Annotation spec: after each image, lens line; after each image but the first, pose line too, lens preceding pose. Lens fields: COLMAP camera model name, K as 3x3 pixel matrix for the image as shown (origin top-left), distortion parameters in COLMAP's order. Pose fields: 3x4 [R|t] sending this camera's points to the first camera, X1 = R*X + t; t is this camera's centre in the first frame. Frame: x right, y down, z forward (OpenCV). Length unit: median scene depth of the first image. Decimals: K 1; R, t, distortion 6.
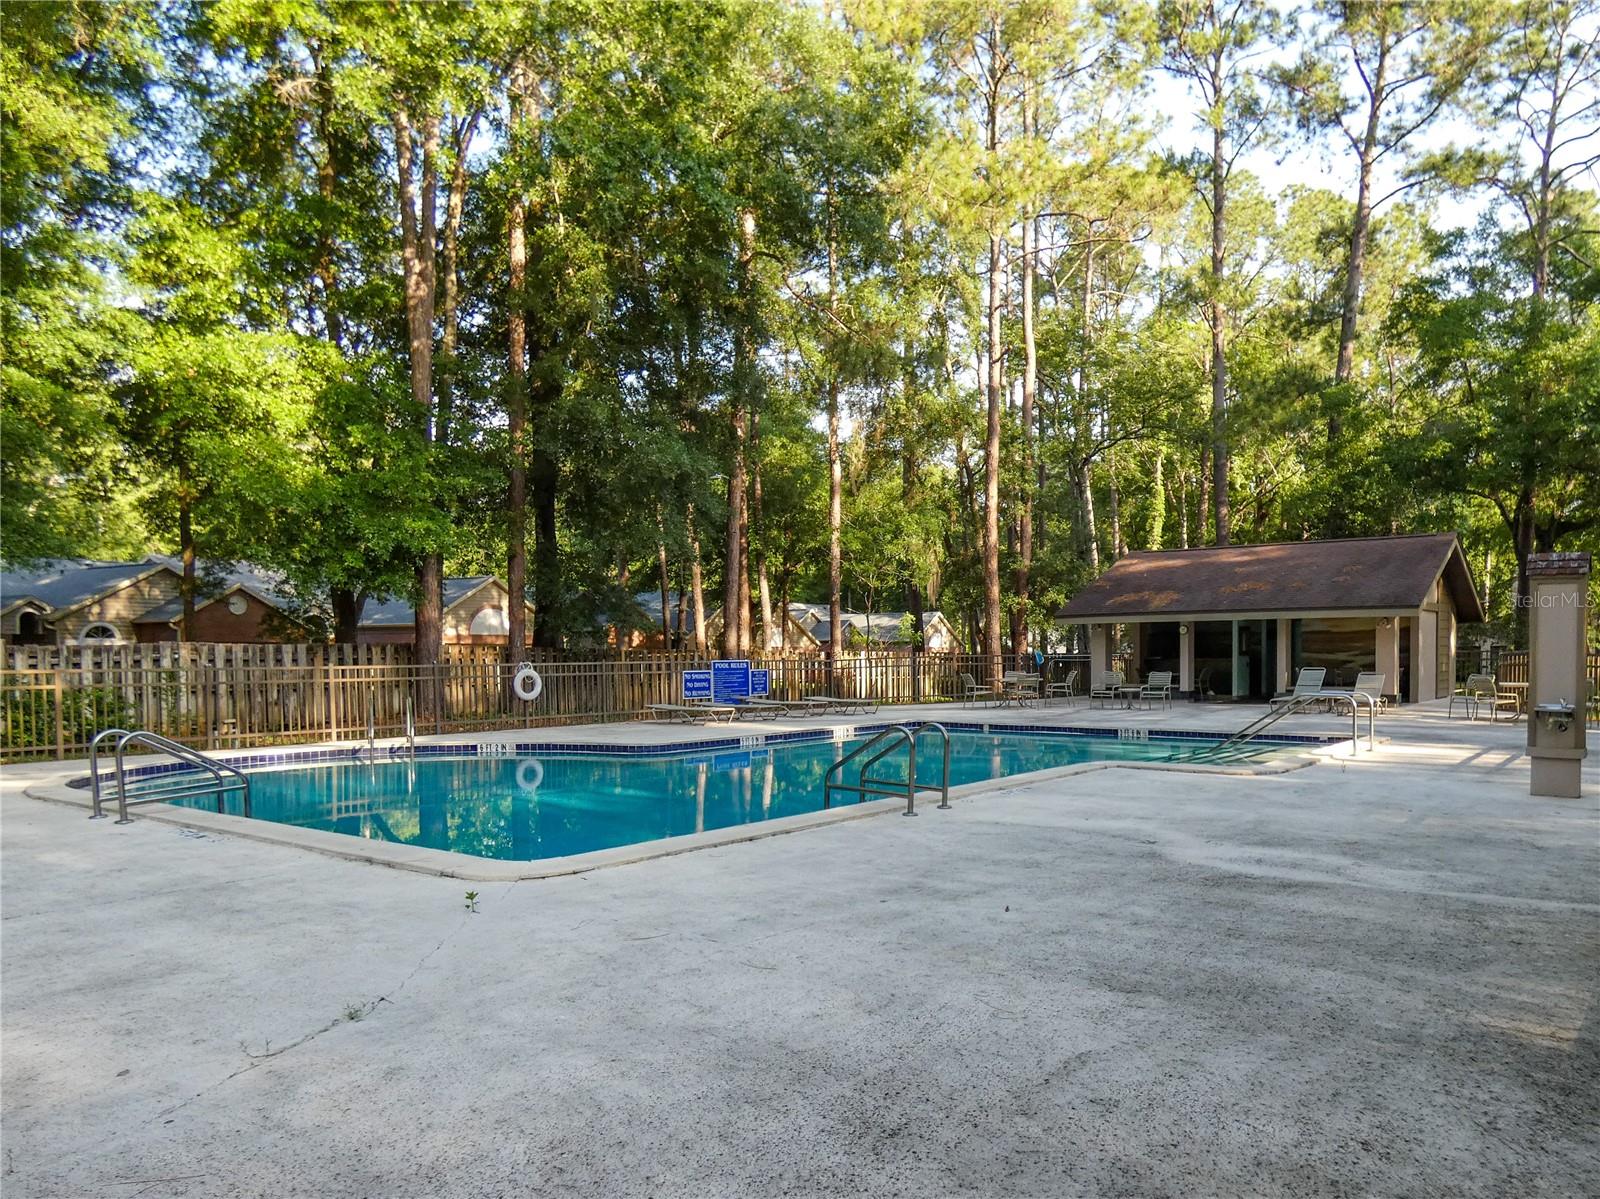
lens RADIAL K [[1195.1, 0, 801.2], [0, 1195.1, 670.6], [0, 0, 1]] dist [-0.008493, -0.006241]
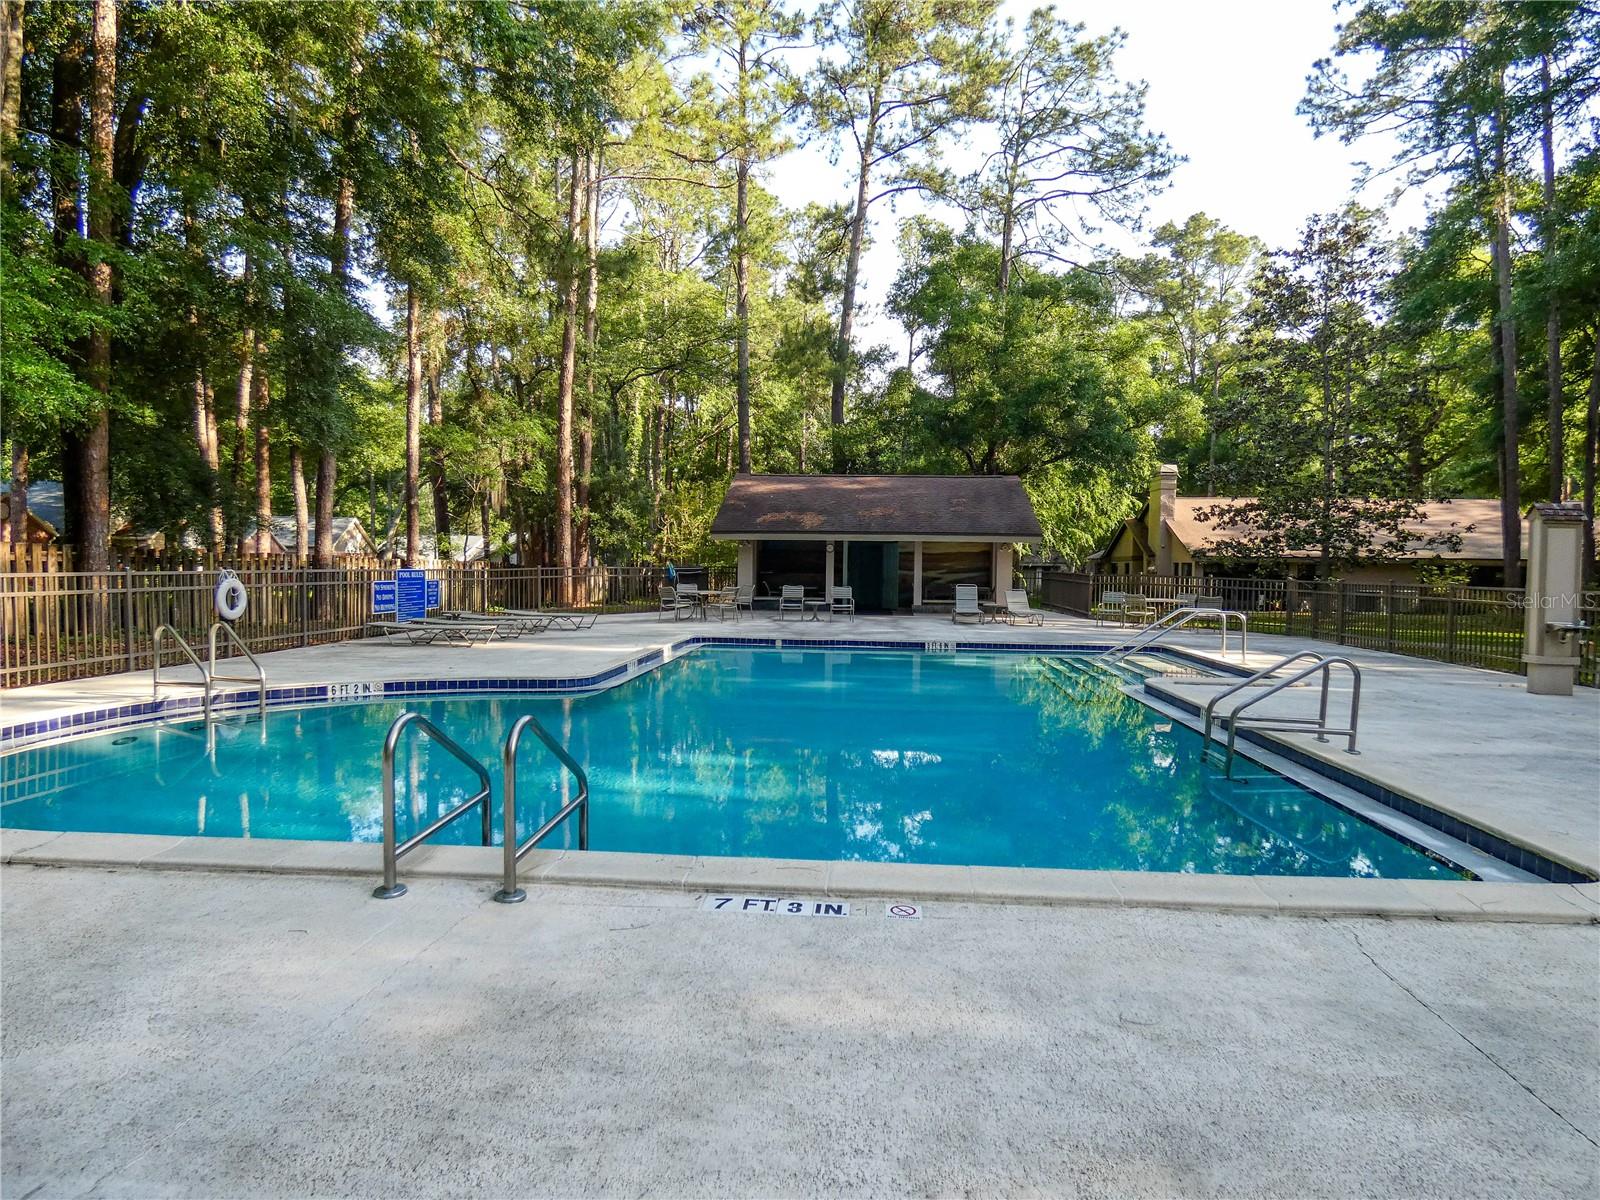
lens RADIAL K [[1065.3, 0, 797.5], [0, 1065.3, 579.2], [0, 0, 1]] dist [0.006909, -0.002206]
pose [[0.828951, 0.010238, 0.559227, -0.261994], [-0.011401, 0.999934, -0.001407, -0.003482], [-0.559205, -0.005209, 0.829013, 0.199378]]
